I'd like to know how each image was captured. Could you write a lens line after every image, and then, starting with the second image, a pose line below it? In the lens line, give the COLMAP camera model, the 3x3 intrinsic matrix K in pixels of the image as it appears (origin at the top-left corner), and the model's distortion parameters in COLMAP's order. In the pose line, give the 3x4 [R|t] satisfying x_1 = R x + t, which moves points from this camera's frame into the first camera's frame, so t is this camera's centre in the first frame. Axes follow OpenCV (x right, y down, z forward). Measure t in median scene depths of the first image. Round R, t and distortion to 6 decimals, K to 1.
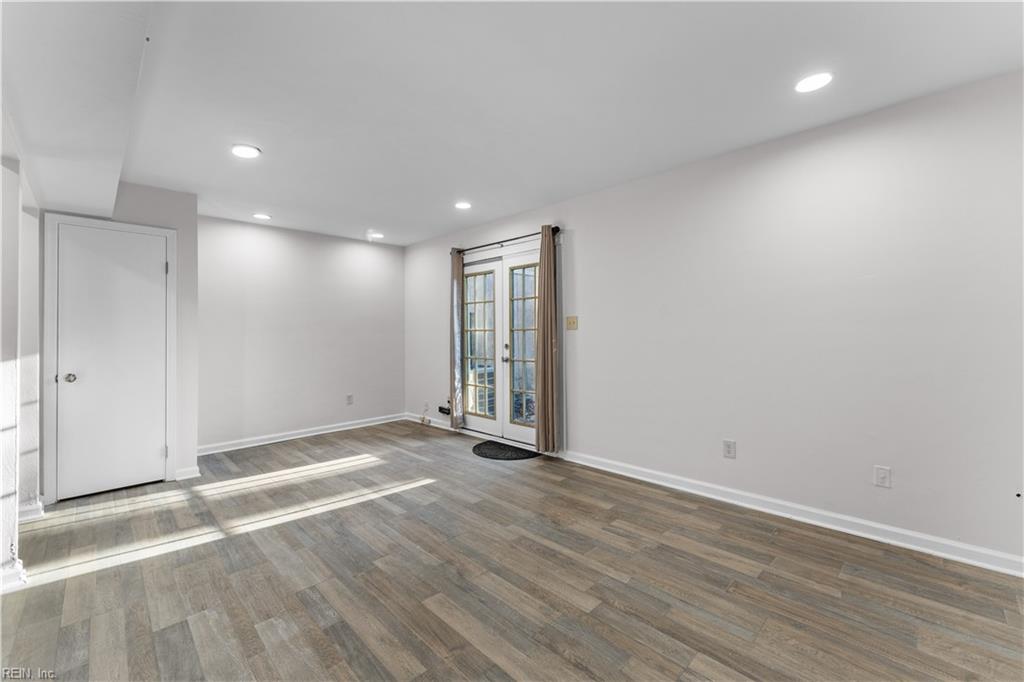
lens RADIAL K [[415.7, 0, 509.1], [0, 415.7, 330.1], [0, 0, 1]] dist [-0.000487, 0.000604]
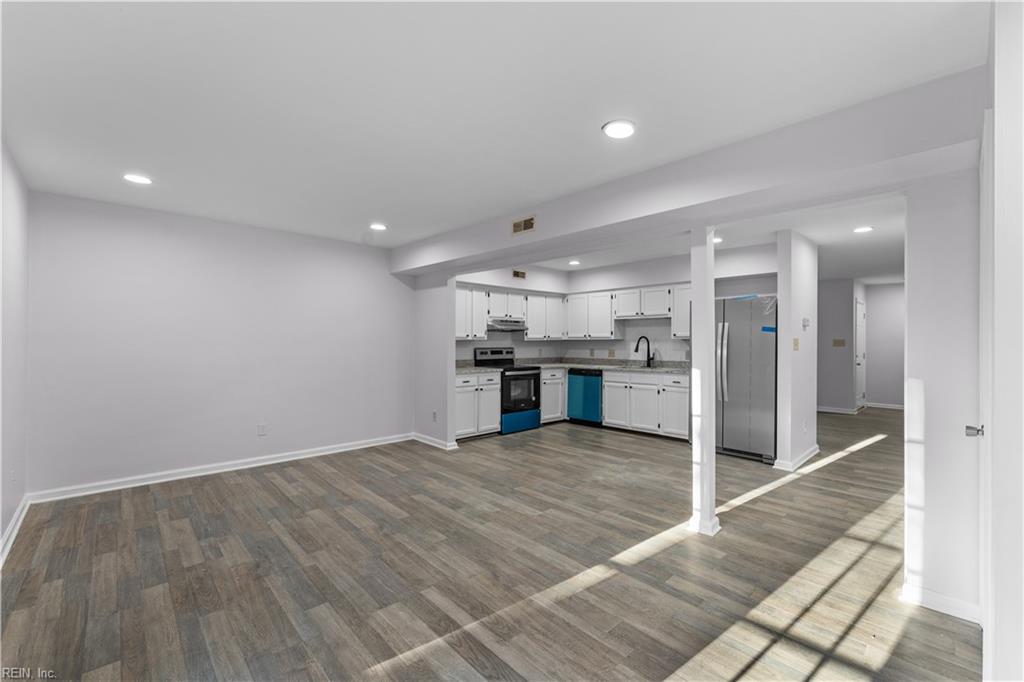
lens RADIAL K [[439.0, 0, 512.6], [0, 439.0, 336.4], [0, 0, 1]] dist [0.000716, -0.000727]
pose [[-0.999737, 0.006119, 0.022096, -0.443727], [0.005662, 0.999770, -0.020691, -0.013930], [-0.022218, -0.020561, -0.999542, 1.850830]]
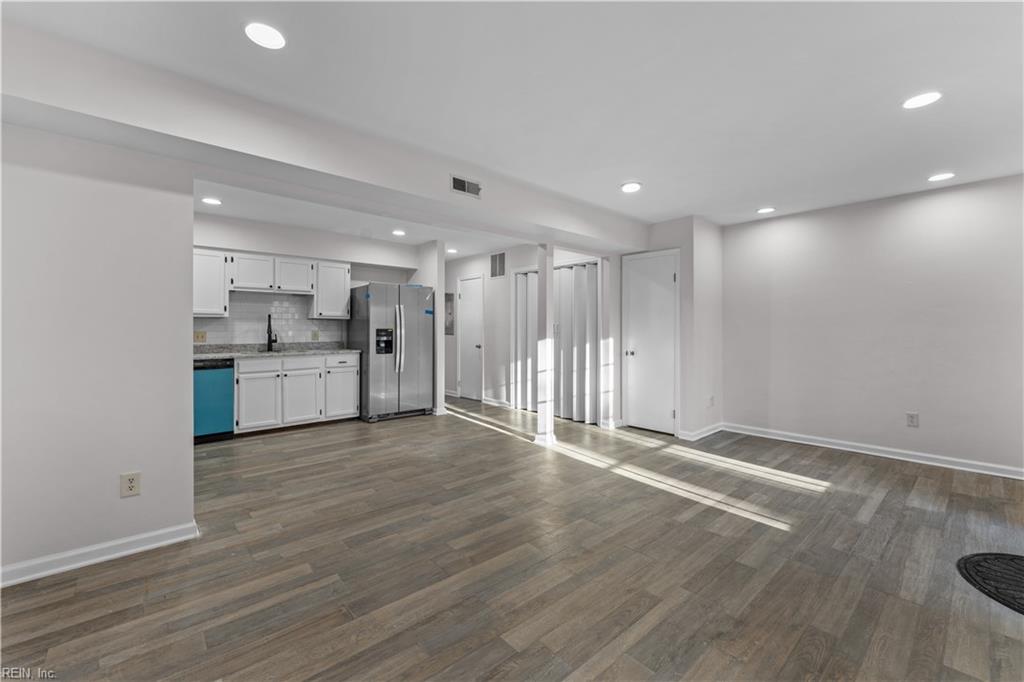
lens RADIAL K [[415.7, 0, 519.0], [0, 415.7, 329.3], [0, 0, 1]] dist [-0.000487, 0.000604]
pose [[-0.034961, 0.010056, -0.999338, 0.698077], [0.007573, 0.999923, 0.009797, -0.002086], [0.999360, -0.007226, -0.035035, 0.687749]]
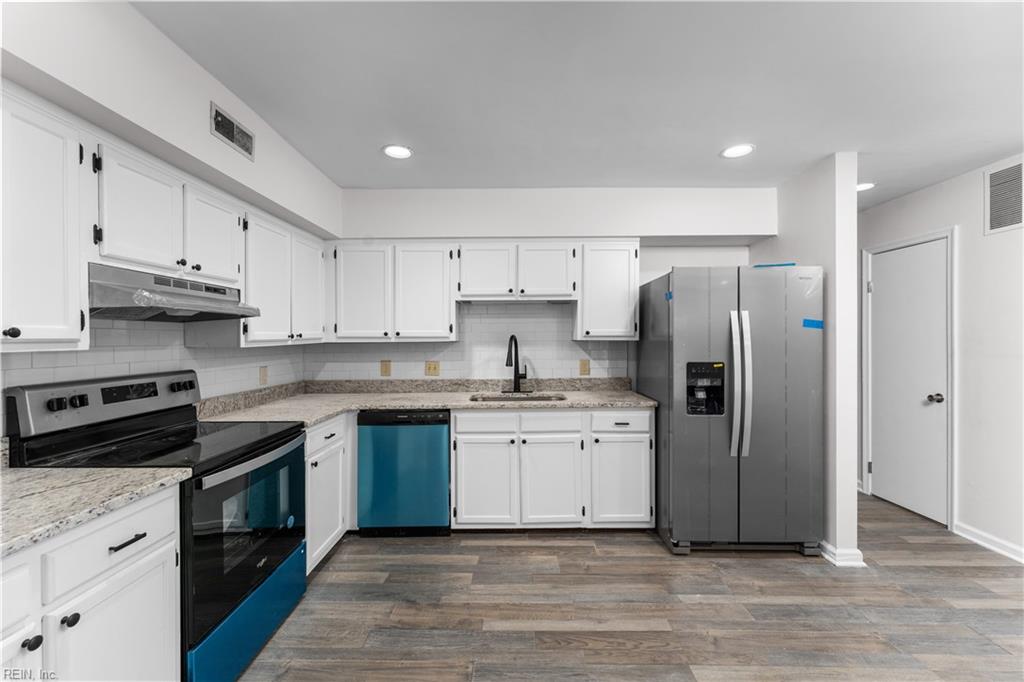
lens RADIAL K [[415.7, 0, 513.7], [0, 415.7, 338.7], [0, 0, 1]] dist [-0.000487, 0.000604]
pose [[-0.706311, 0.014352, -0.707756, -0.269798], [0.016383, 0.999858, 0.003926, -0.051856], [0.707712, -0.008822, -0.706446, 0.343289]]
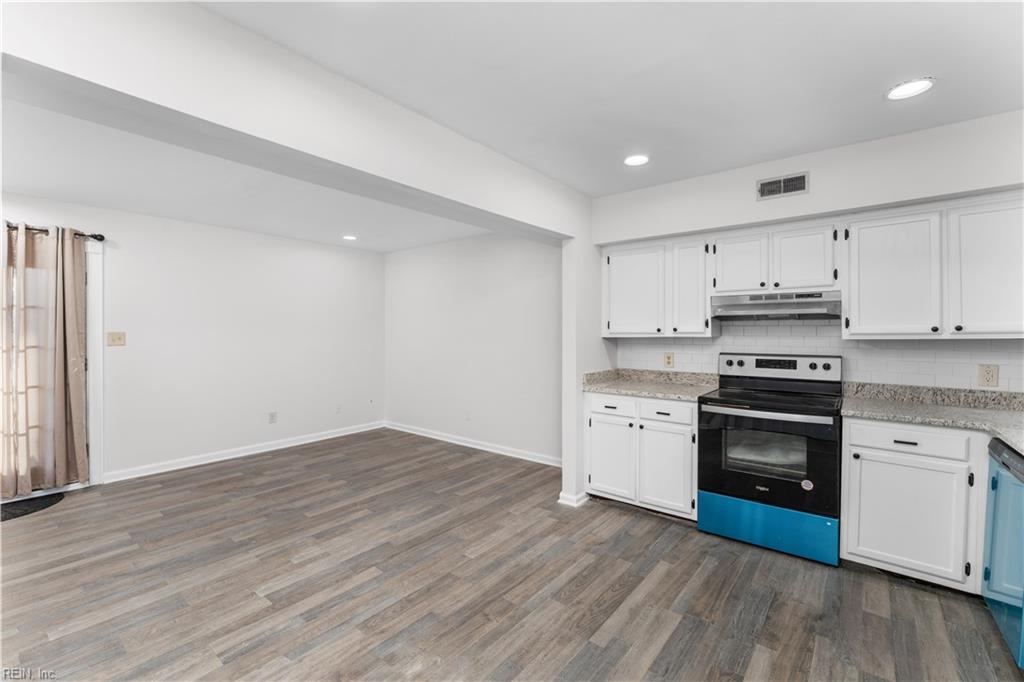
lens RADIAL K [[439.0, 0, 504.6], [0, 439.0, 333.4], [0, 0, 1]] dist [0.000716, -0.000727]
pose [[-0.097918, 0.008641, 0.995157, -1.352145], [-0.007575, 0.999927, -0.009428, -0.039199], [-0.995166, -0.008461, -0.097845, 0.275800]]
